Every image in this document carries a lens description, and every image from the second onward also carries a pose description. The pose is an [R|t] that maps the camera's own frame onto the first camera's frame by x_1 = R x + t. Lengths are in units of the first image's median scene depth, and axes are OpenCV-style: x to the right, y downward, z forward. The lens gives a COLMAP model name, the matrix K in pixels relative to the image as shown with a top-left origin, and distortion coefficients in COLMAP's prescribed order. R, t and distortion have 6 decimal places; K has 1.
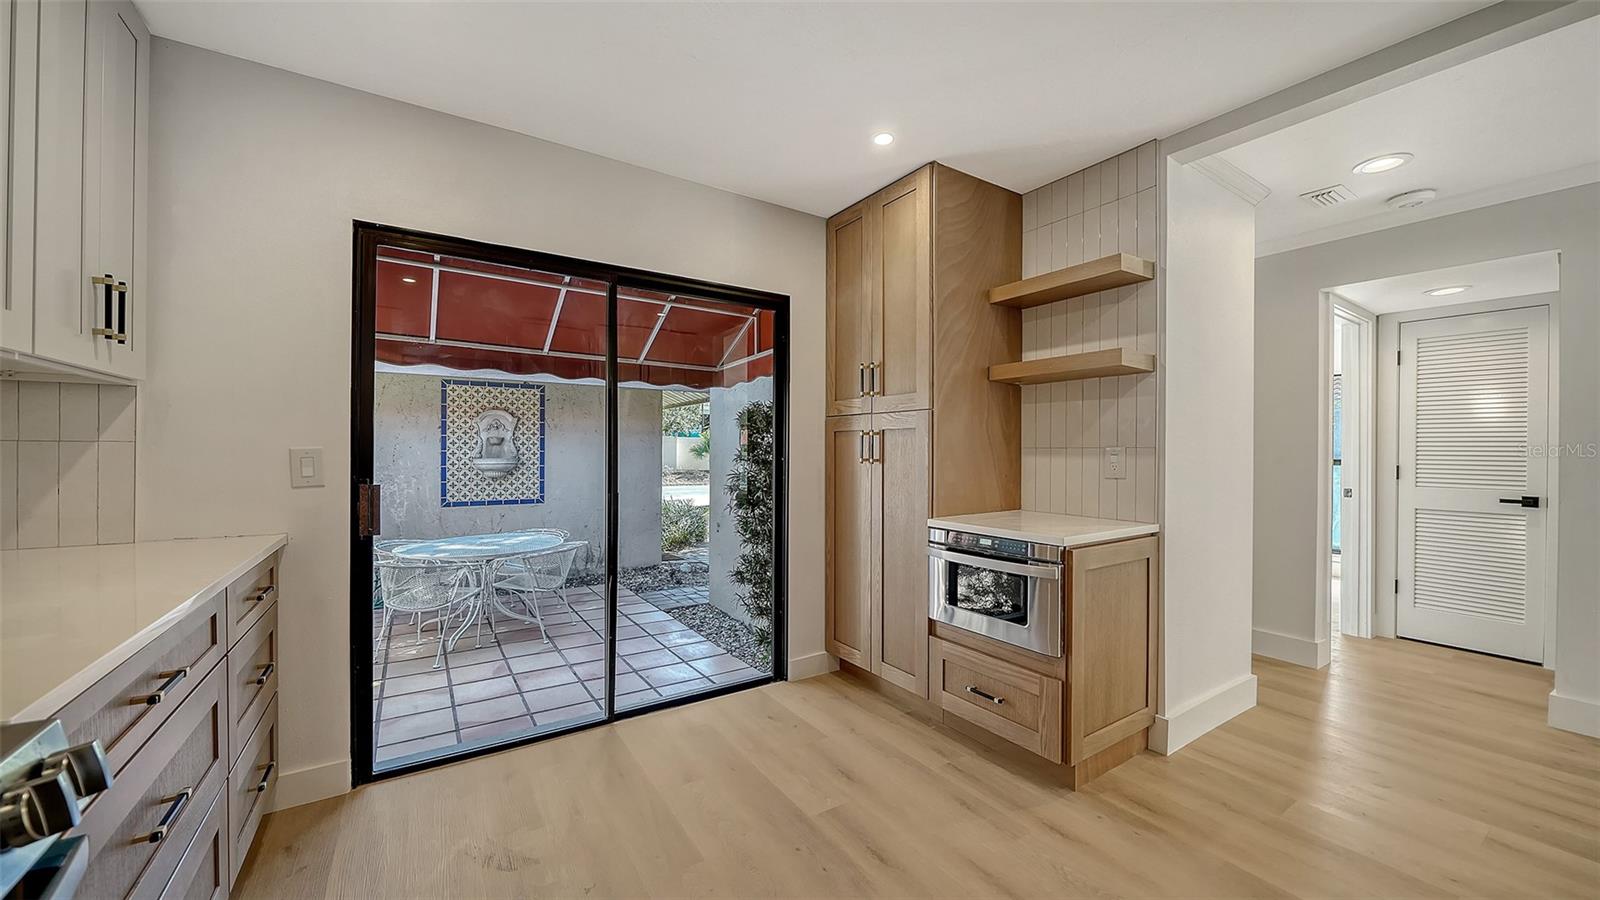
lens RADIAL K [[586.0, 0, 798.3], [0, 586.0, 448.2], [0, 0, 1]] dist [-0.001336, -0.000048]
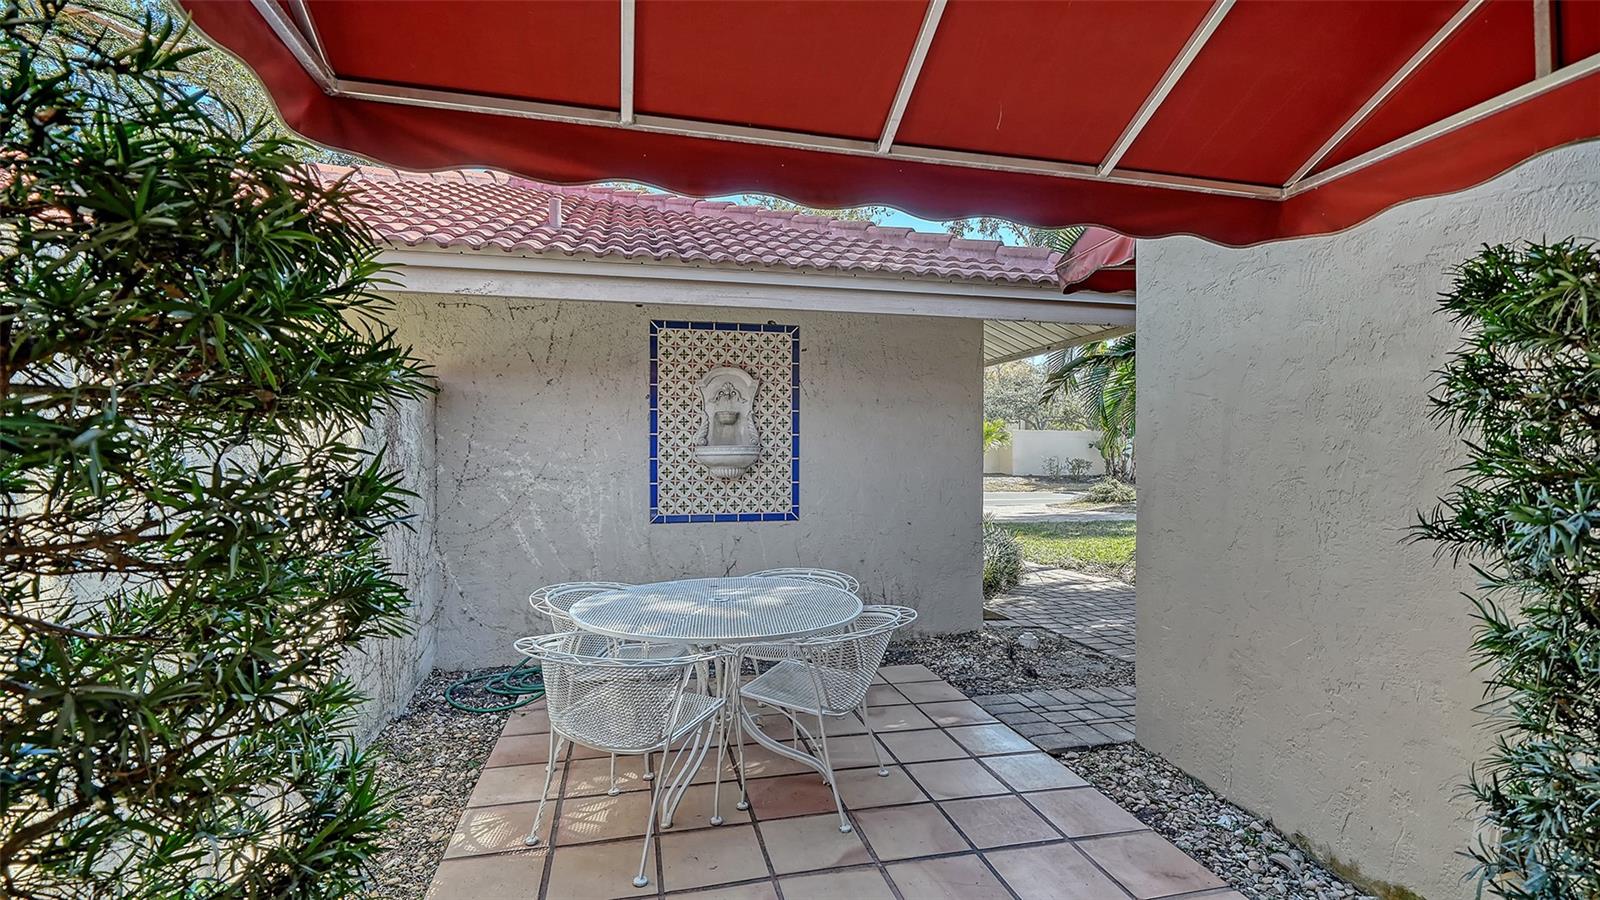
lens RADIAL K [[720.8, 0, 800.9], [0, 720.8, 440.2], [0, 0, 1]] dist [0.001608, -0.000492]
pose [[0.941408, -0.008063, -0.337174, -0.190738], [0.004956, 0.999937, -0.010076, 0.019430], [0.337234, 0.007814, 0.941388, 0.316271]]
